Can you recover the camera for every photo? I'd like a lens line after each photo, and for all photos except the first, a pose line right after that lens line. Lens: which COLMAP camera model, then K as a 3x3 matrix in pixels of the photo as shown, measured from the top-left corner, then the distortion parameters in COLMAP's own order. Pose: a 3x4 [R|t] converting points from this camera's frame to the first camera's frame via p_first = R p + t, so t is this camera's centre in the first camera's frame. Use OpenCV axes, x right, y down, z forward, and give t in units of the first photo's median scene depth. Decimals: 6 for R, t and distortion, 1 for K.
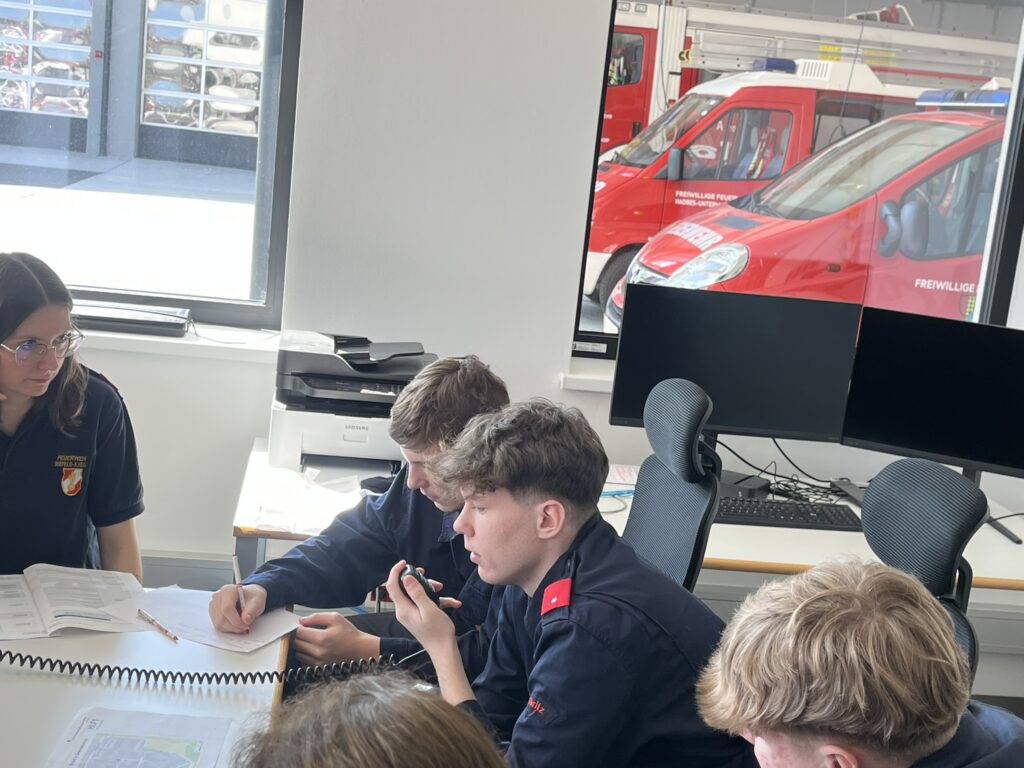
lens RADIAL K [[1407.3, 0, 508.0], [0, 1407.3, 383.7], [0, 0, 1]] dist [0.022635, 0.000000]
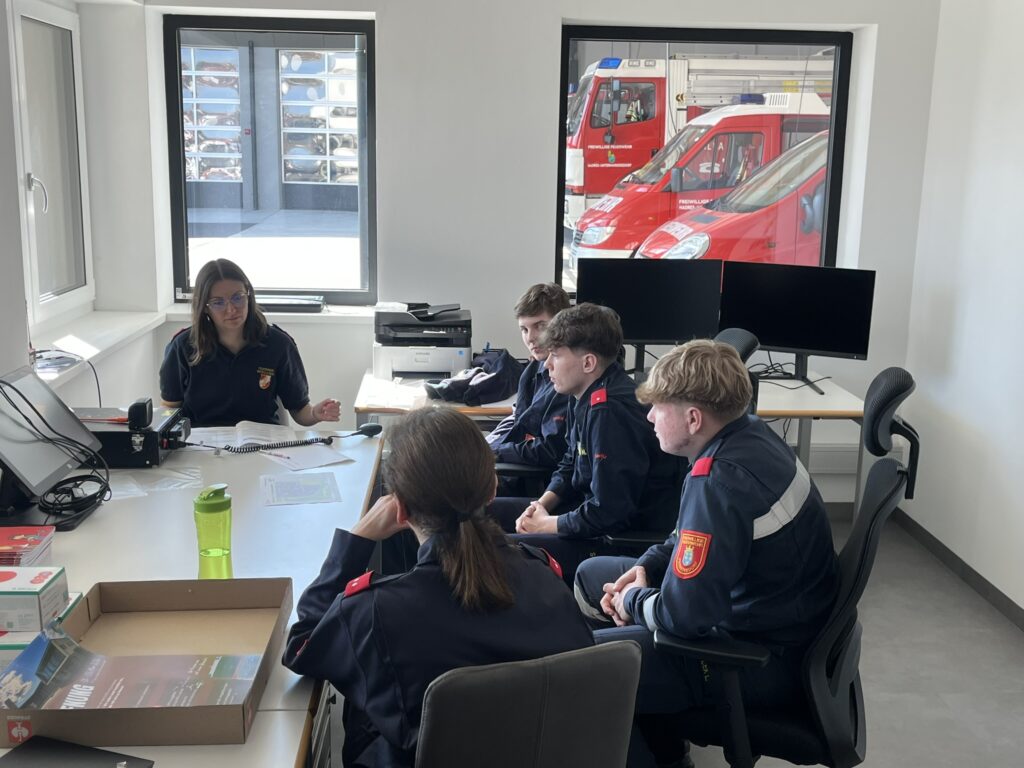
lens RADIAL K [[1164.8, 0, 515.9], [0, 1164.8, 383.8], [0, 0, 1]] dist [-0.009744, 0.000000]
pose [[0.994811, -0.073948, -0.069877, 0.027949], [0.074589, 0.997192, 0.006614, 0.018265], [0.069192, -0.011792, 0.997534, -0.112865]]
